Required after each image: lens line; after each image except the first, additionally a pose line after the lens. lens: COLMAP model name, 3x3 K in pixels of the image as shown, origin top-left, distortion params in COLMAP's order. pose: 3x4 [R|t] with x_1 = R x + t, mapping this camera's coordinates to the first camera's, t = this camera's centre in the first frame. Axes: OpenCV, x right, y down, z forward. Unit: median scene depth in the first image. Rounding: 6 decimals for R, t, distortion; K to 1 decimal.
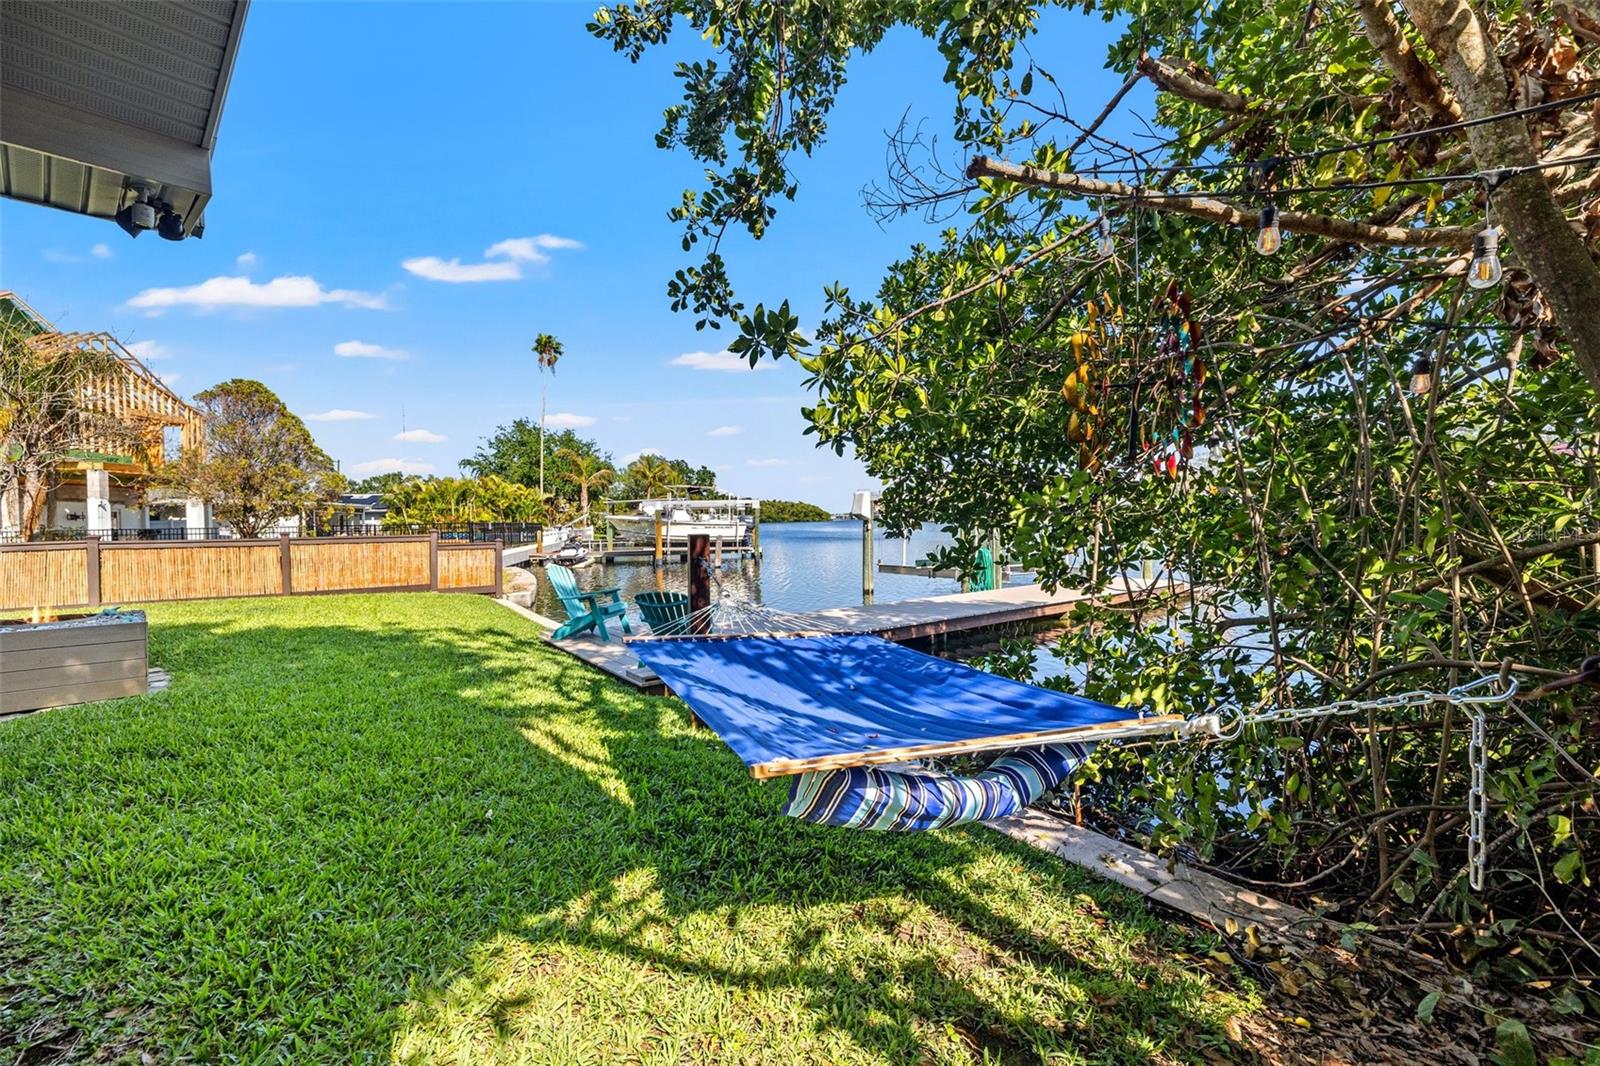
lens RADIAL K [[674.6, 0, 792.9], [0, 674.6, 526.4], [0, 0, 1]] dist [0.002899, -0.000242]
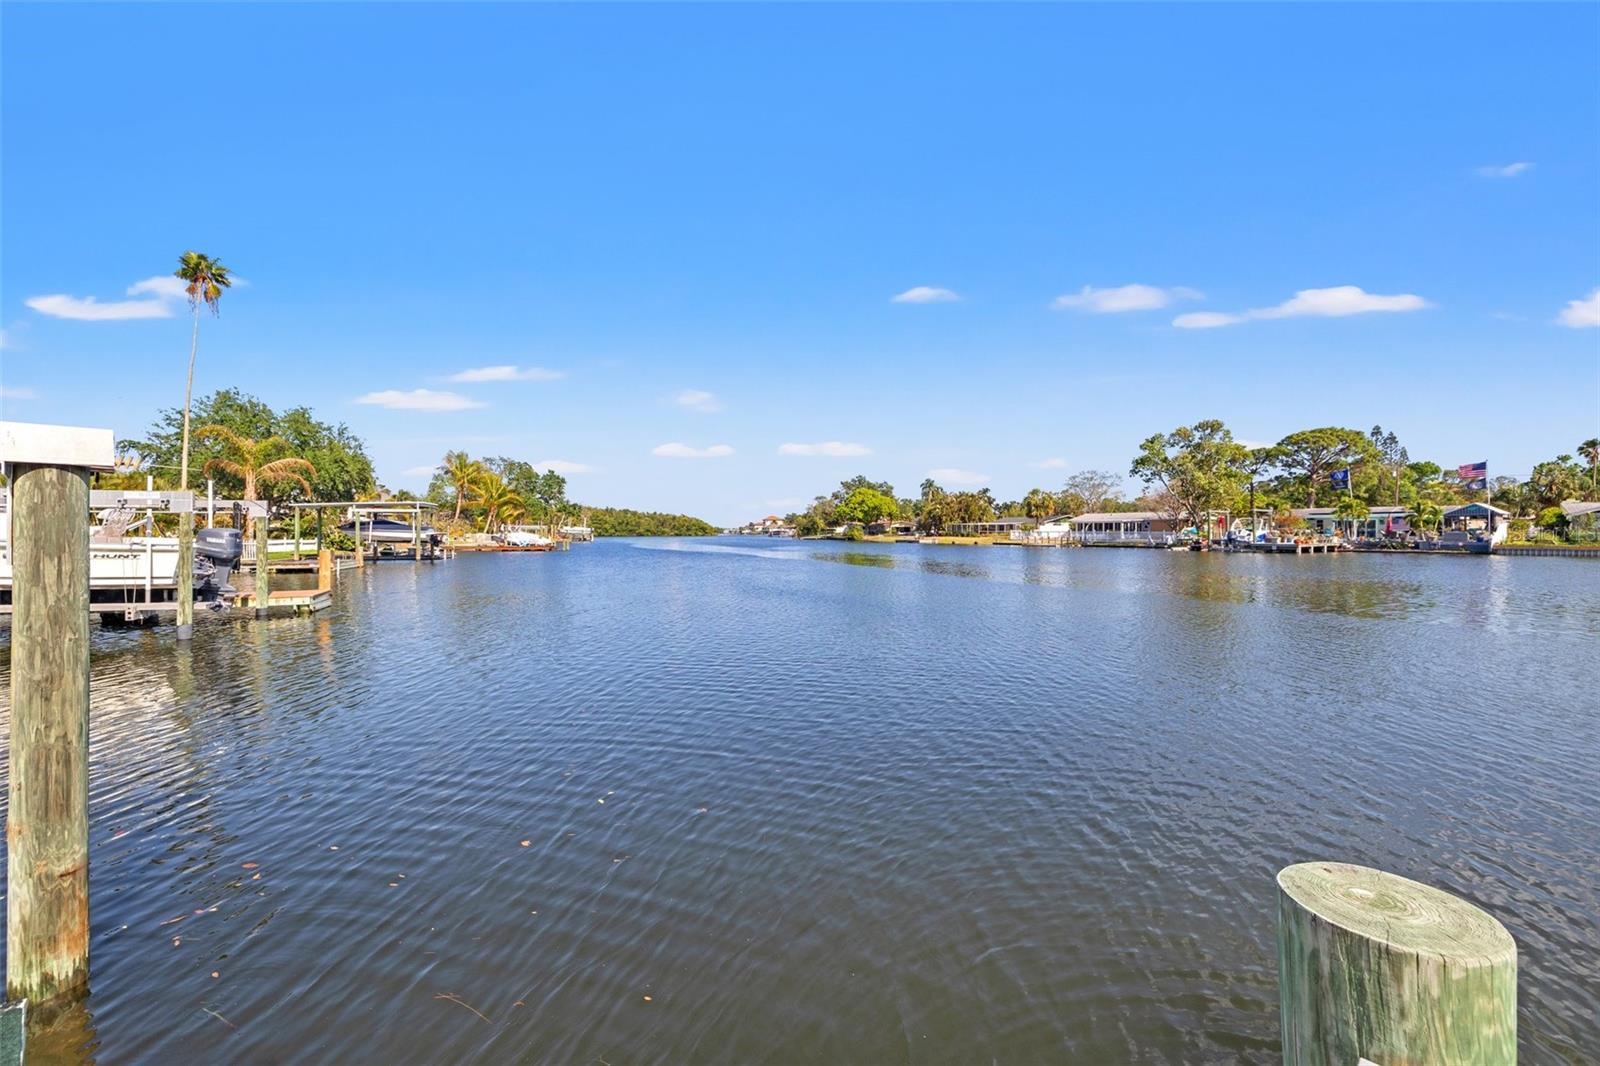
lens RADIAL K [[674.6, 0, 792.9], [0, 674.6, 526.4], [0, 0, 1]] dist [0.002899, -0.000242]
pose [[0.988878, 0.019565, 0.147436, 0.251653], [-0.016374, 0.999605, -0.022830, -0.014534], [-0.147824, 0.020162, 0.988808, 0.506151]]
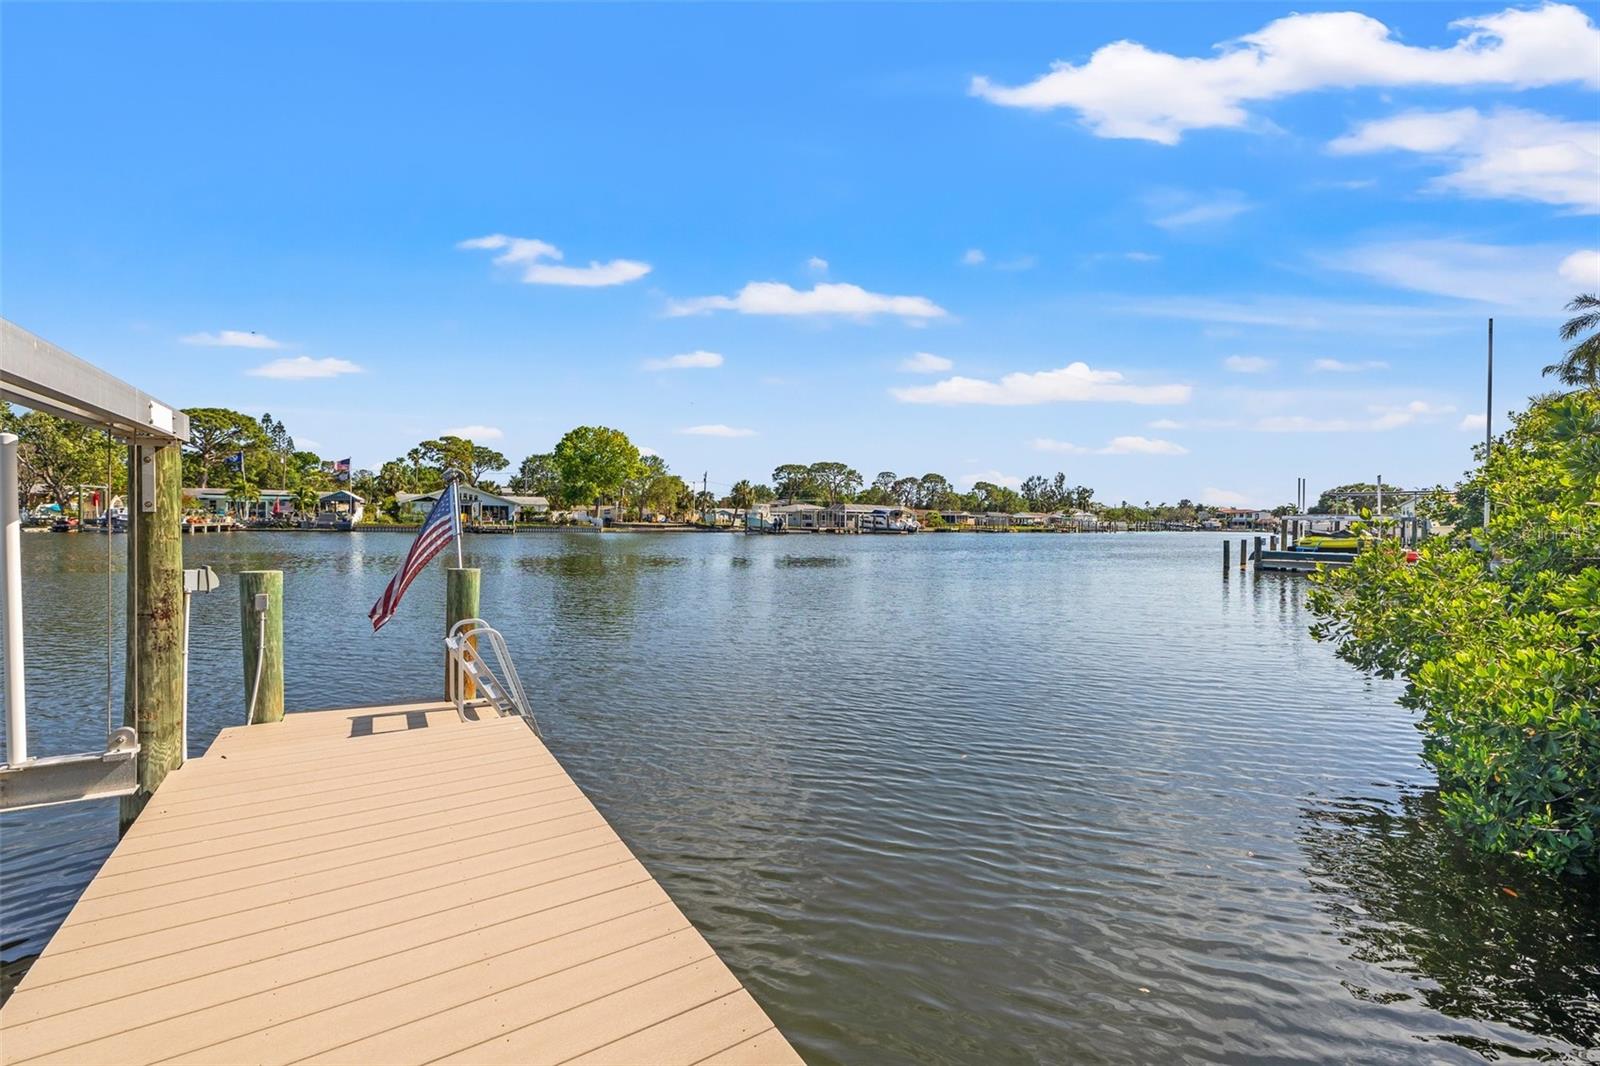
lens RADIAL K [[685.8, 0, 796.8], [0, 685.8, 528.5], [0, 0, 1]] dist [0.001263, 0.000216]
pose [[0.051246, 0.008375, 0.998651, 0.106112], [-0.002713, 0.999962, -0.008247, -0.006268], [-0.998682, -0.002287, 0.051267, 0.384261]]
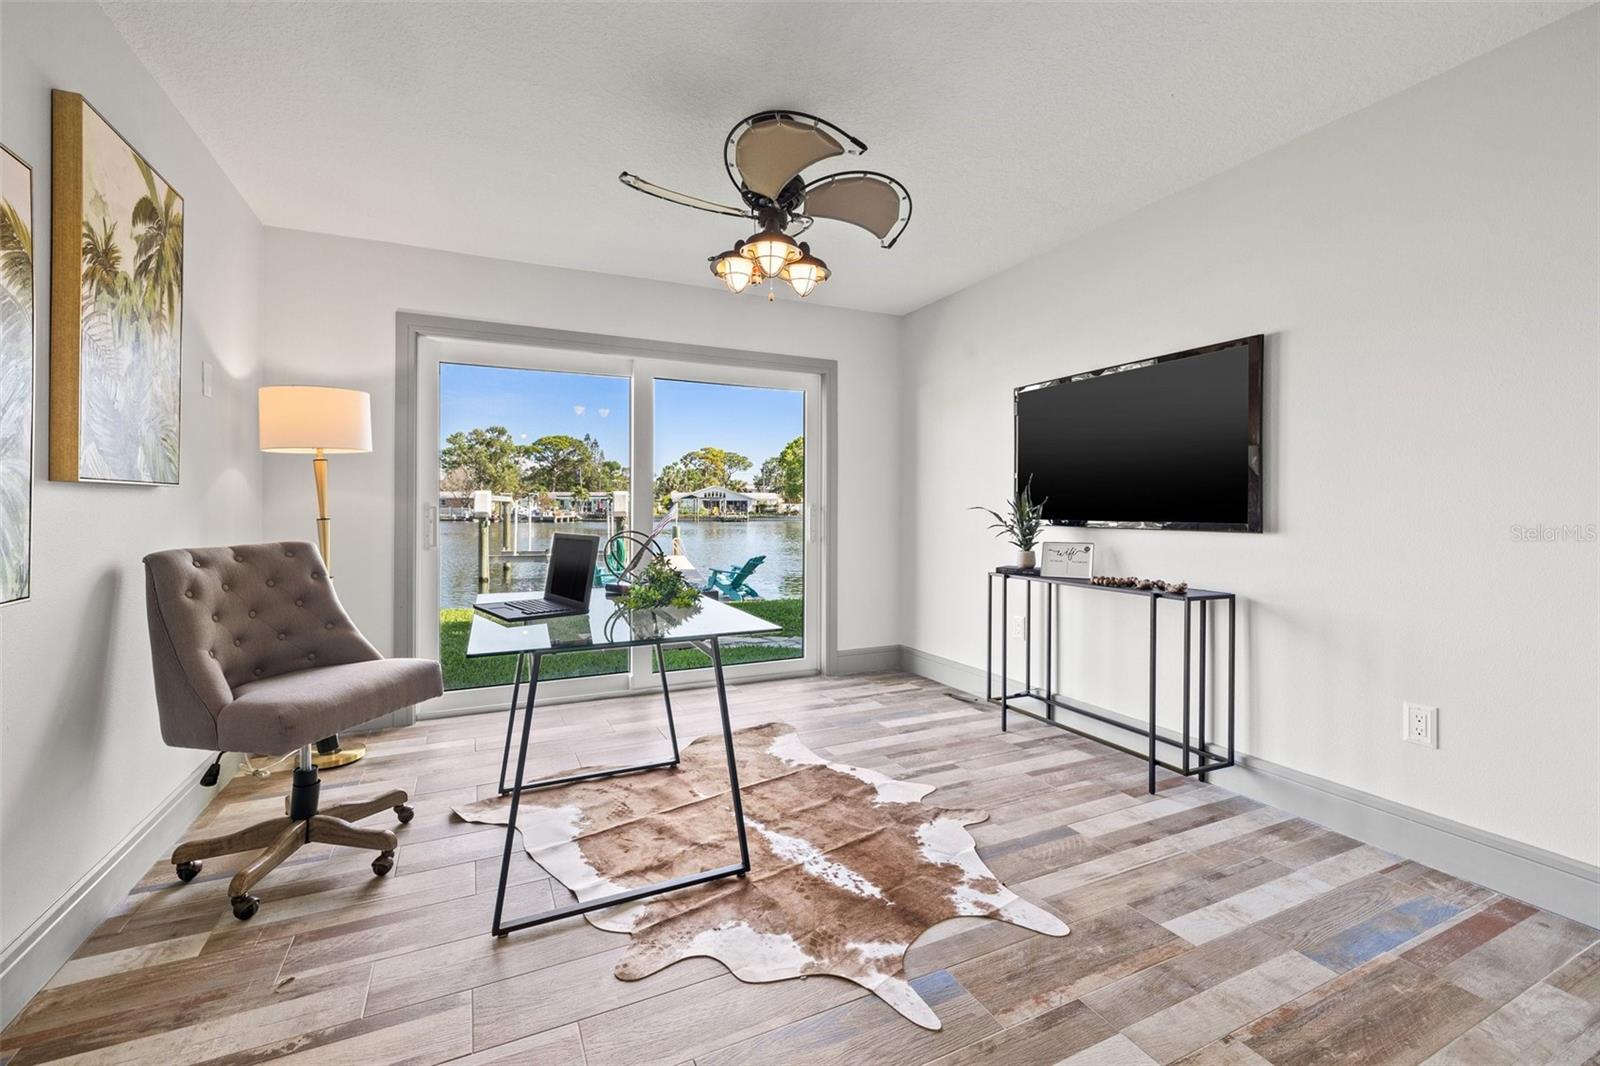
lens RADIAL K [[686.6, 0, 801.1], [0, 686.6, 505.4], [0, 0, 1]] dist [0.000760, 0.000098]
pose [[0.386337, 0.023134, 0.922068, -0.408600], [0.001653, 0.999666, -0.025773, 0.000886], [-0.922356, 0.011481, 0.386170, 0.029655]]
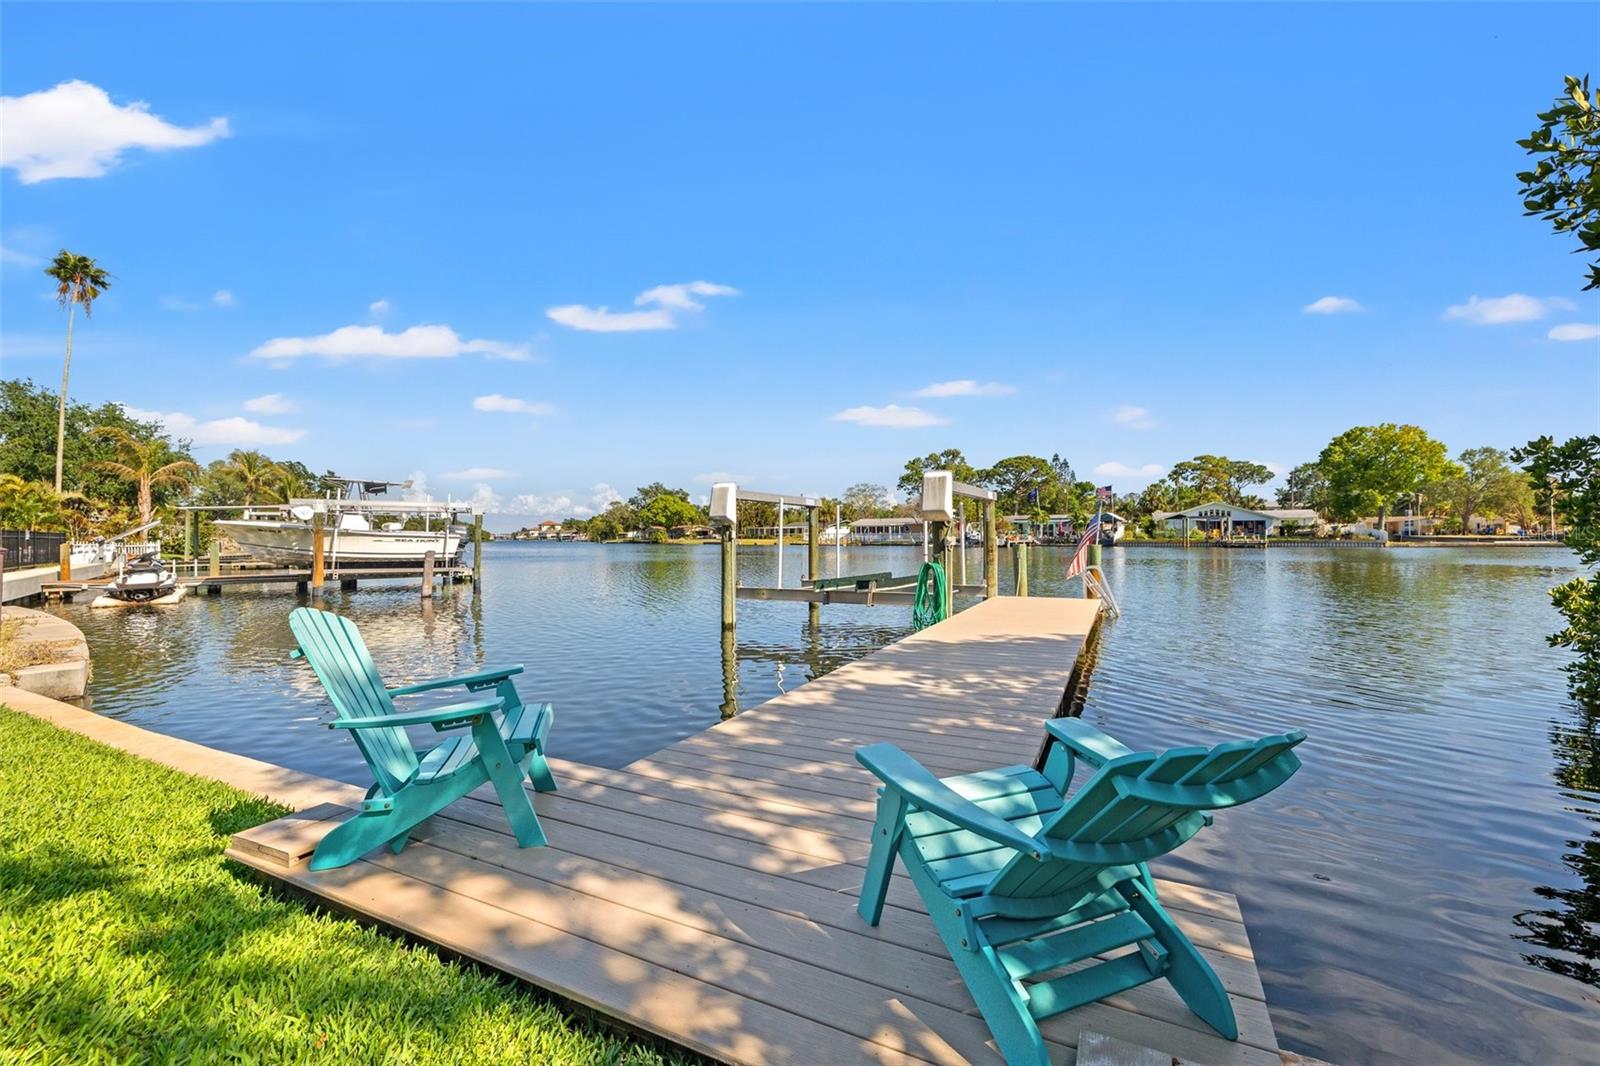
lens RADIAL K [[675.6, 0, 784.6], [0, 675.6, 534.1], [0, 0, 1]] dist [-0.000306, 0.000447]
pose [[0.889557, 0.015198, 0.456571, -0.087828], [-0.005349, 0.999724, -0.022855, 0.008686], [-0.456792, 0.017889, 0.889394, 0.183878]]
